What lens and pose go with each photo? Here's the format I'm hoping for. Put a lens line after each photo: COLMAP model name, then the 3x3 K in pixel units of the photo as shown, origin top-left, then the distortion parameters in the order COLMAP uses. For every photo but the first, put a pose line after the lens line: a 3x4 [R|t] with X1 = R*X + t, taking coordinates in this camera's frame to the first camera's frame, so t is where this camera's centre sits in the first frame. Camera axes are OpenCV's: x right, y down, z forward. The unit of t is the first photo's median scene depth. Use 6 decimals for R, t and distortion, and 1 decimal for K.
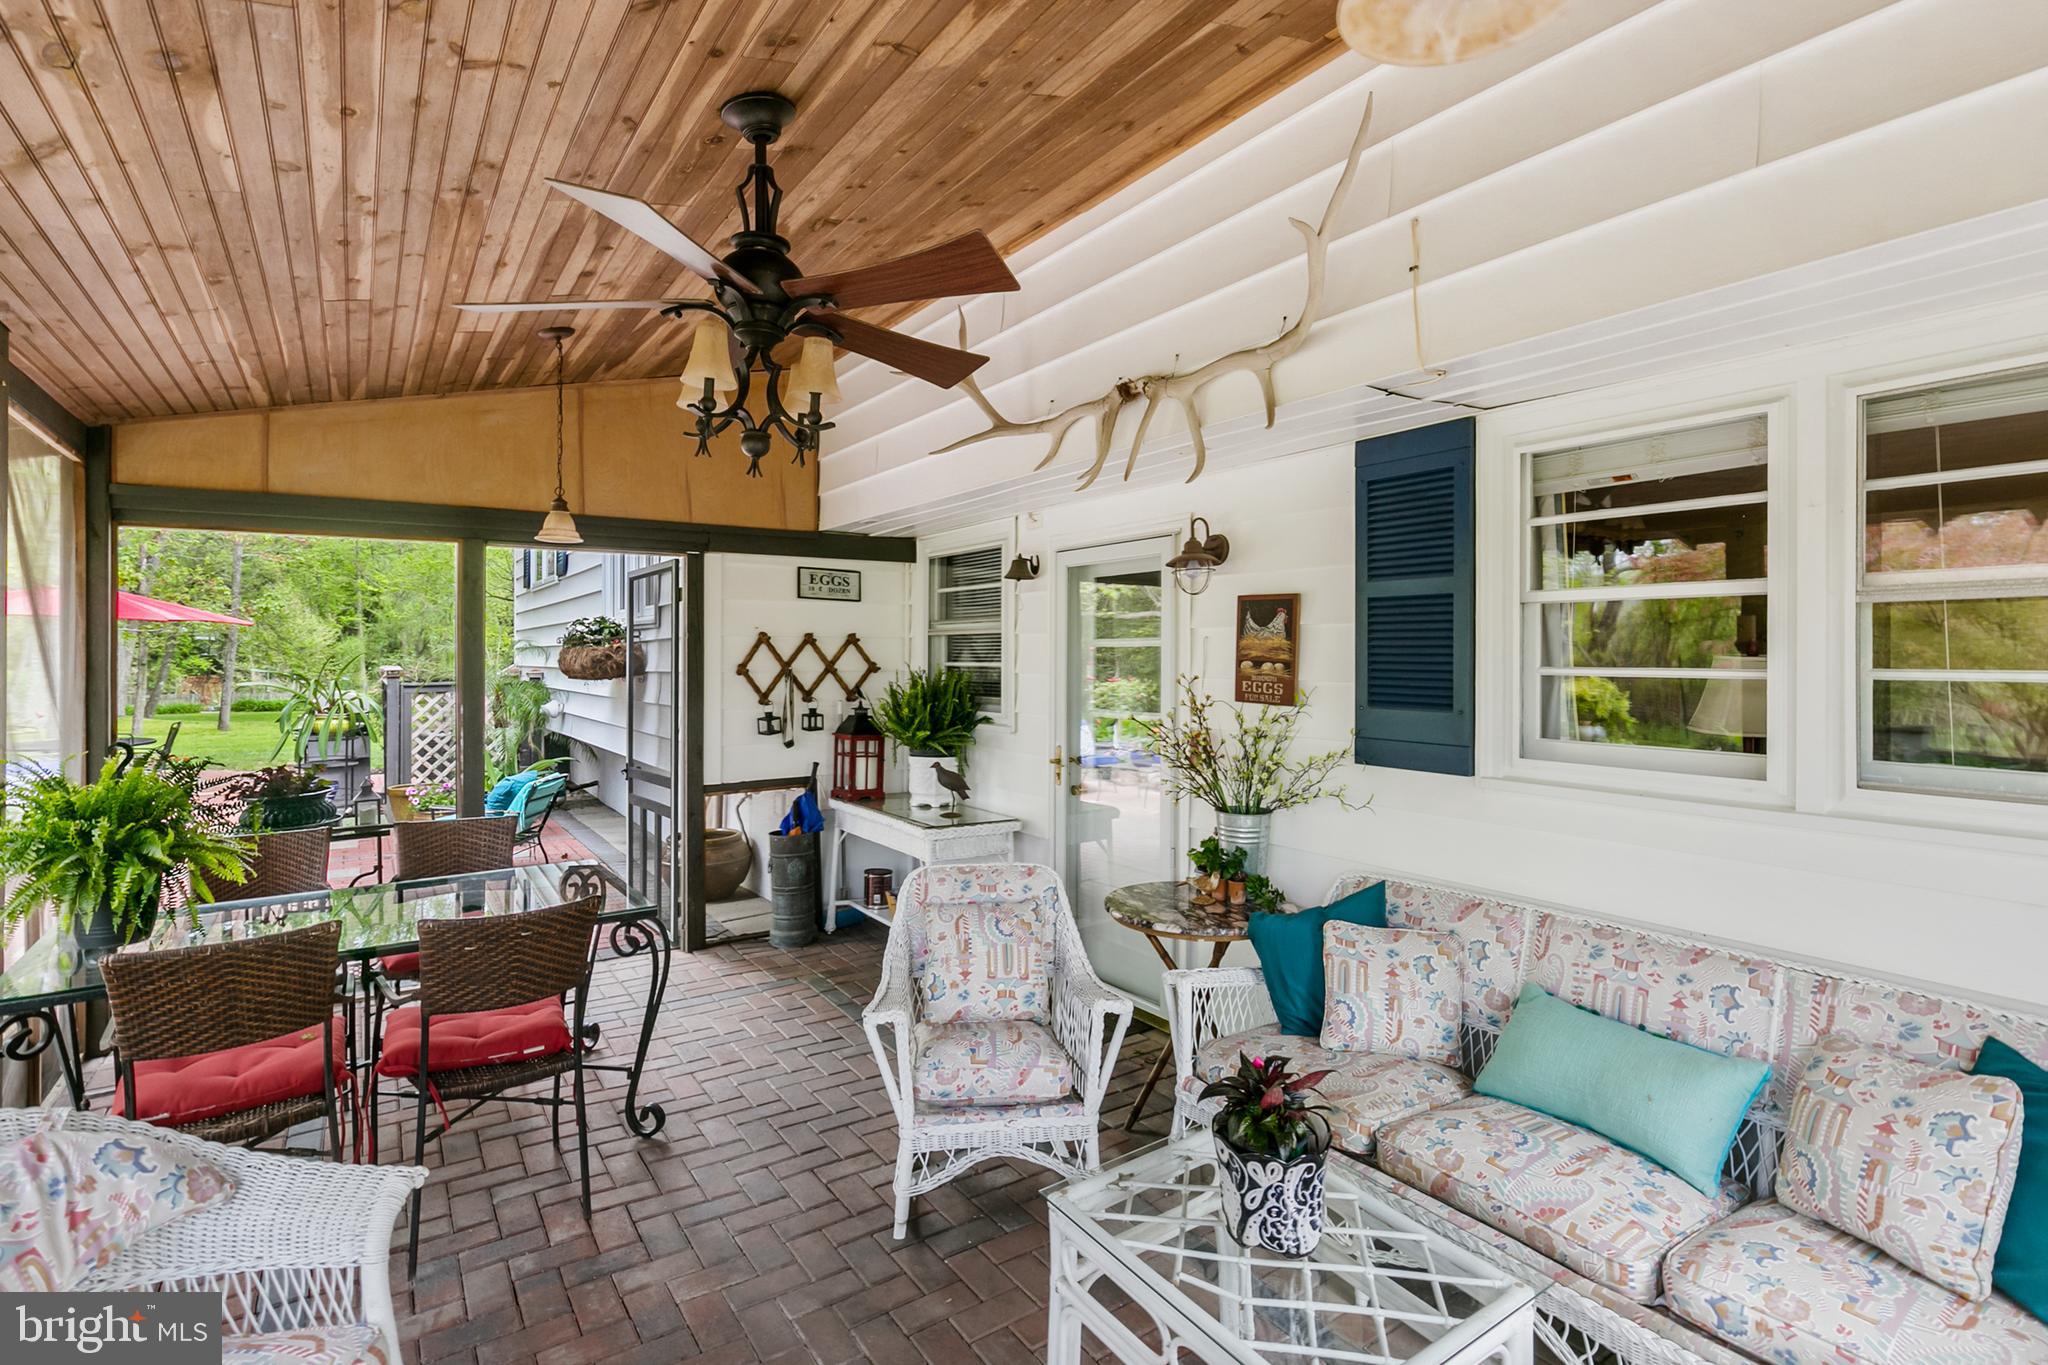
lens RADIAL K [[948.4, 0, 1024.0], [0, 948.4, 682.5], [0, 0, 1]] dist [-0.000630, -0.000712]
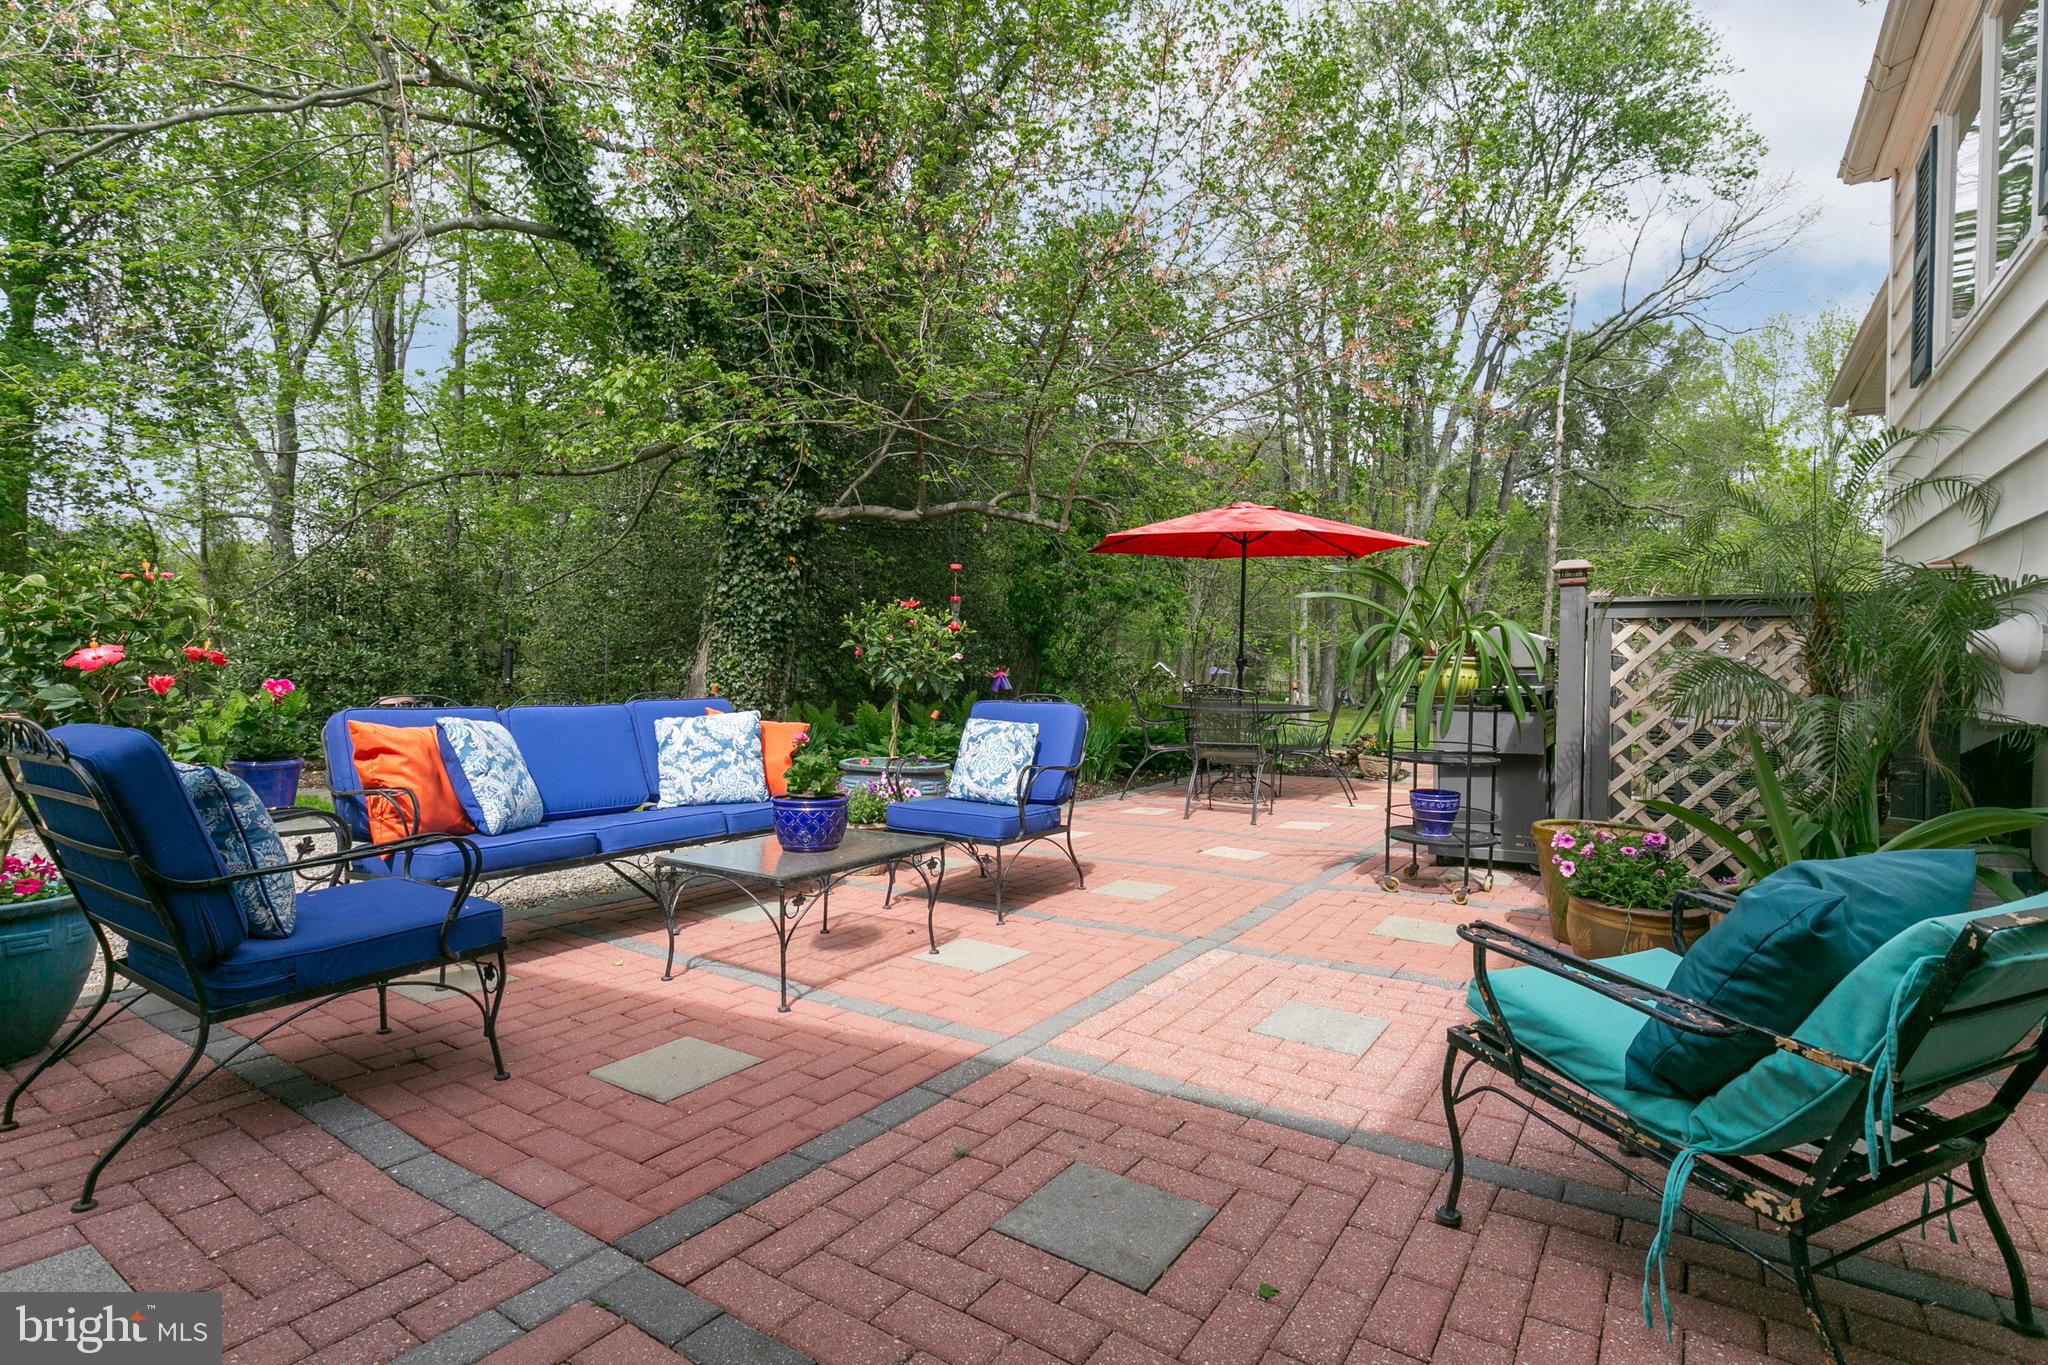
lens RADIAL K [[1011.0, 0, 1019.1], [0, 1011.0, 690.0], [0, 0, 1]] dist [-0.001839, -0.000575]
pose [[0.359777, 0.023919, -0.932732, -0.302016], [-0.036920, 0.999253, 0.011384, 0.050152], [0.932307, 0.030341, 0.360392, 0.569781]]
